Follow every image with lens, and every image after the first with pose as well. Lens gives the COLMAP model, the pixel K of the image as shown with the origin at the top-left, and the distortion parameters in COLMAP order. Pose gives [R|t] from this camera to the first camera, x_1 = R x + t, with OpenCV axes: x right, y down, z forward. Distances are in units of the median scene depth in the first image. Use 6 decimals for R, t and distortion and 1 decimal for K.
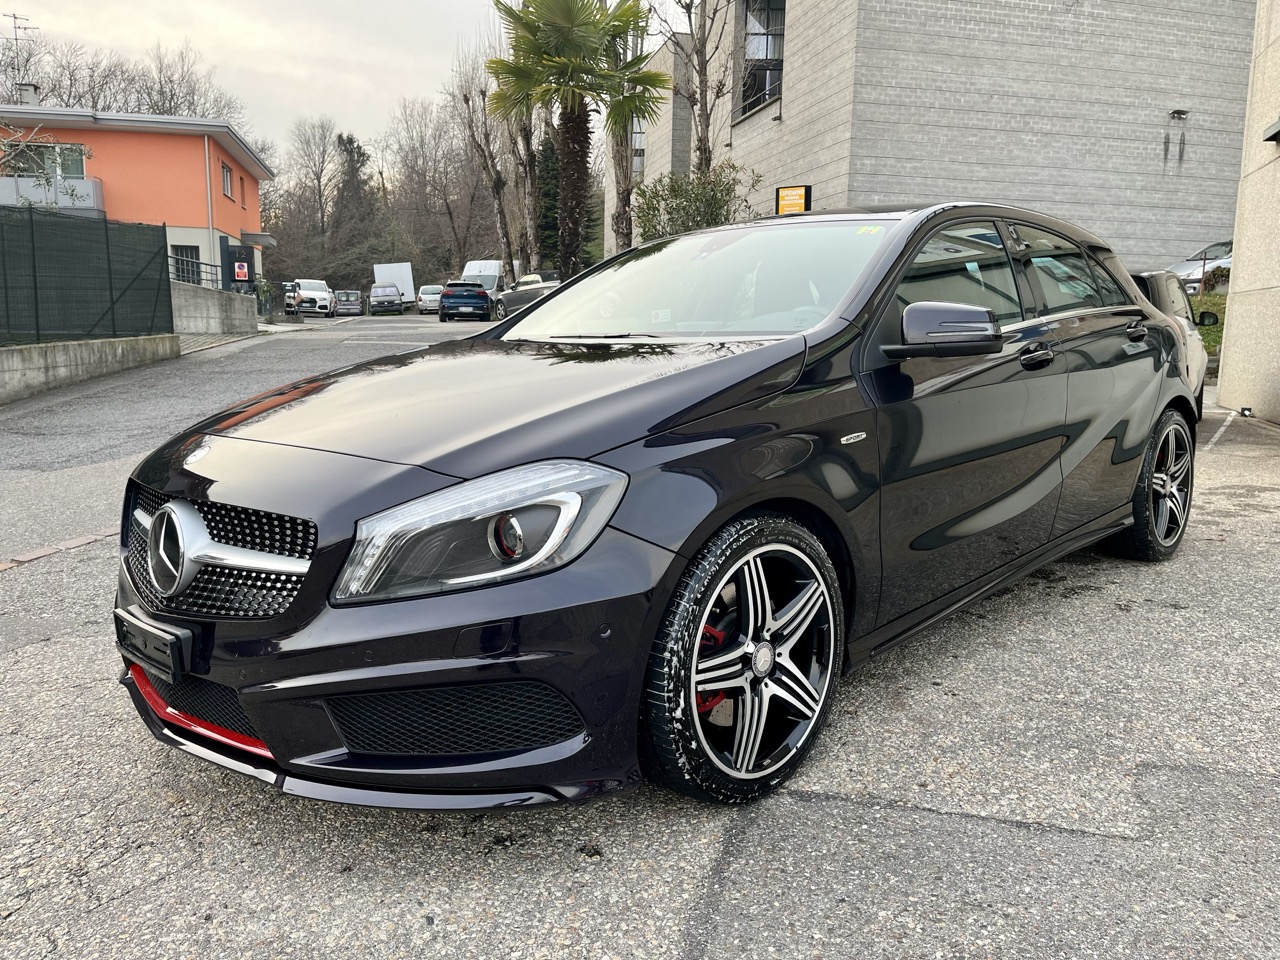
lens RADIAL K [[960.4, 0, 646.4], [0, 960.4, 484.8], [0, 0, 1]] dist [0.087222, -0.119228]
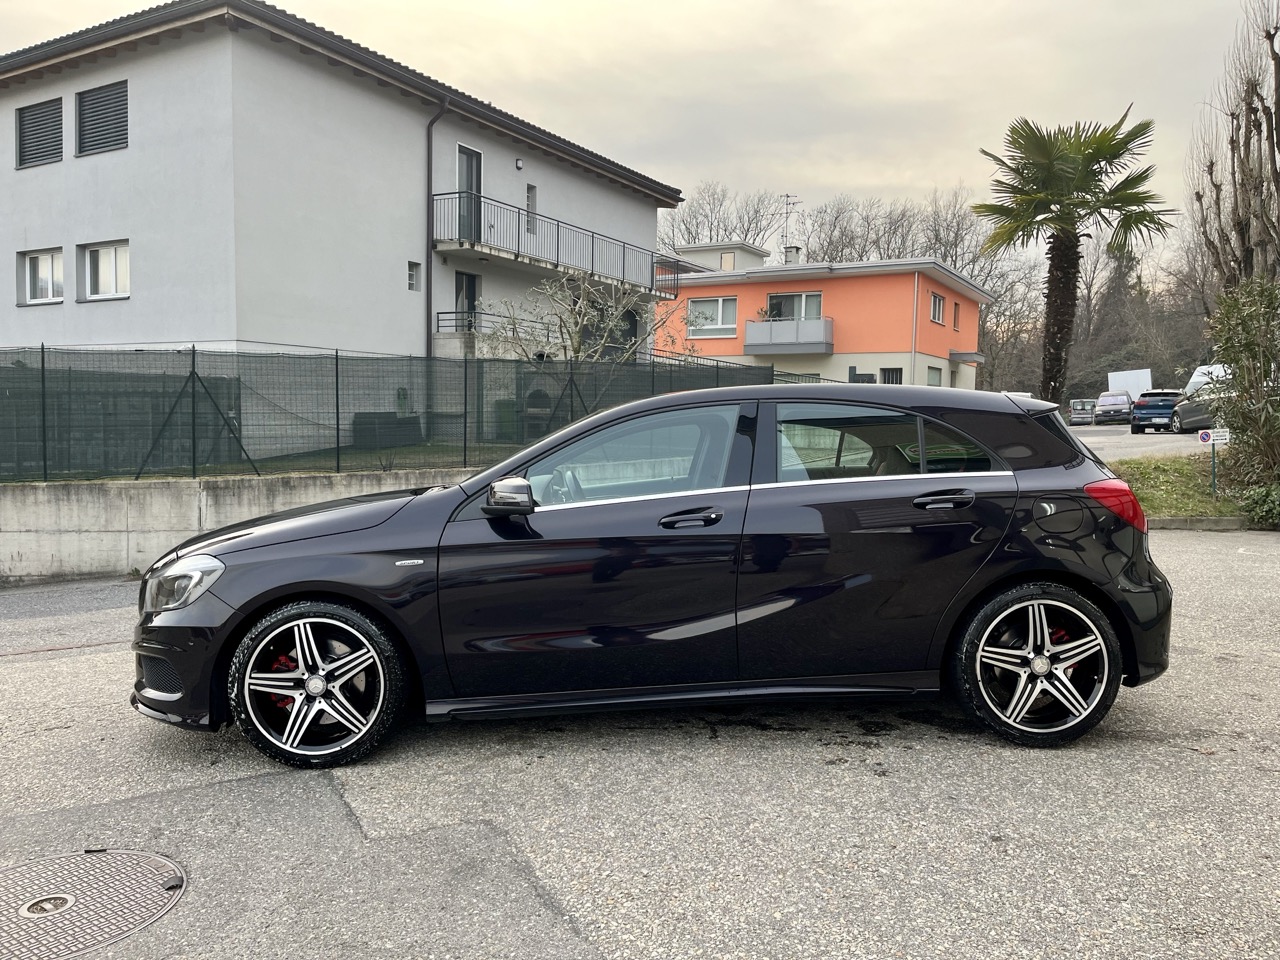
lens RADIAL K [[960.4, 0, 646.4], [0, 960.4, 484.8], [0, 0, 1]] dist [0.087222, -0.119228]
pose [[0.720517, 0.041109, -0.692218, 0.150261], [-0.115248, 0.991457, -0.061080, -0.011704], [0.683794, 0.123786, 0.719099, 0.010662]]
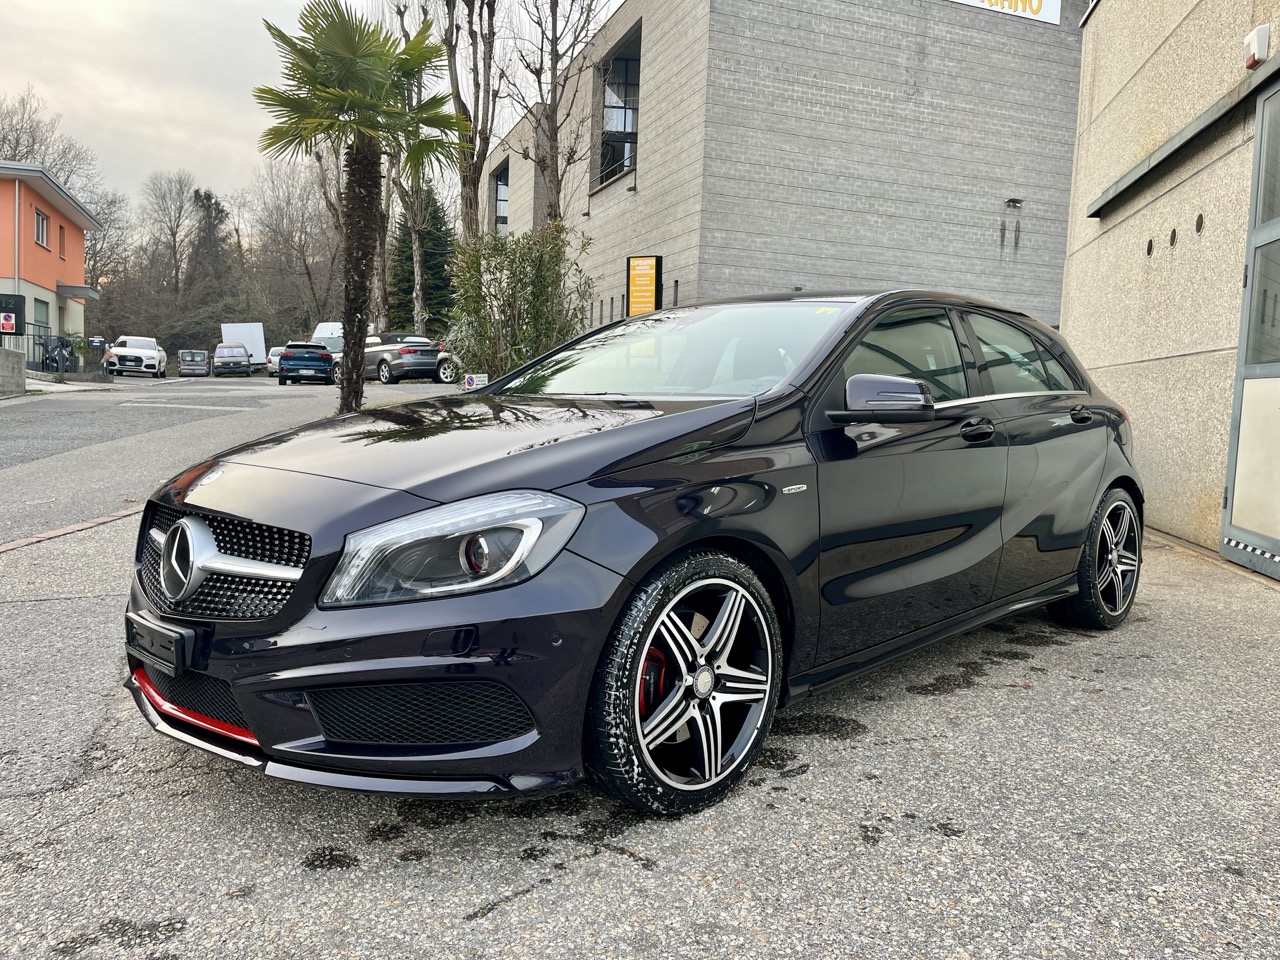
lens RADIAL K [[965.0, 0, 655.9], [0, 965.0, 484.0], [0, 0, 1]] dist [0.027767, -0.002054]
pose [[0.991316, 0.008032, 0.131256, 0.036729], [0.001347, 0.997460, -0.071213, -0.008862], [-0.131494, 0.070771, 0.988787, 0.051610]]
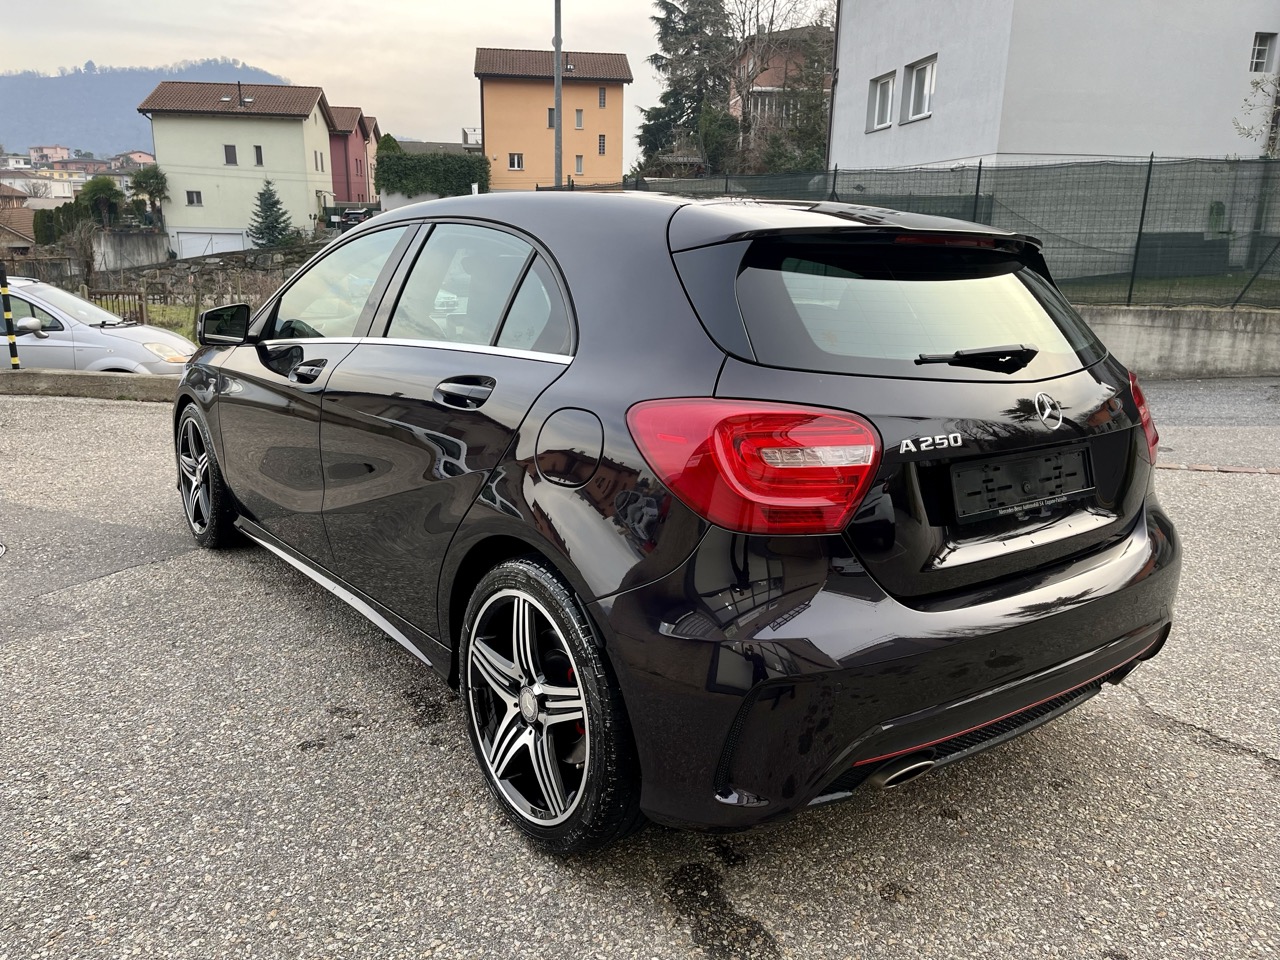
lens RADIAL K [[960.4, 0, 646.4], [0, 960.4, 484.8], [0, 0, 1]] dist [0.087222, -0.119228]
pose [[-0.152330, 0.240378, -0.958652, 0.166989], [-0.181537, 0.946664, 0.266218, -0.044068], [0.971514, 0.214584, -0.100567, 0.183987]]
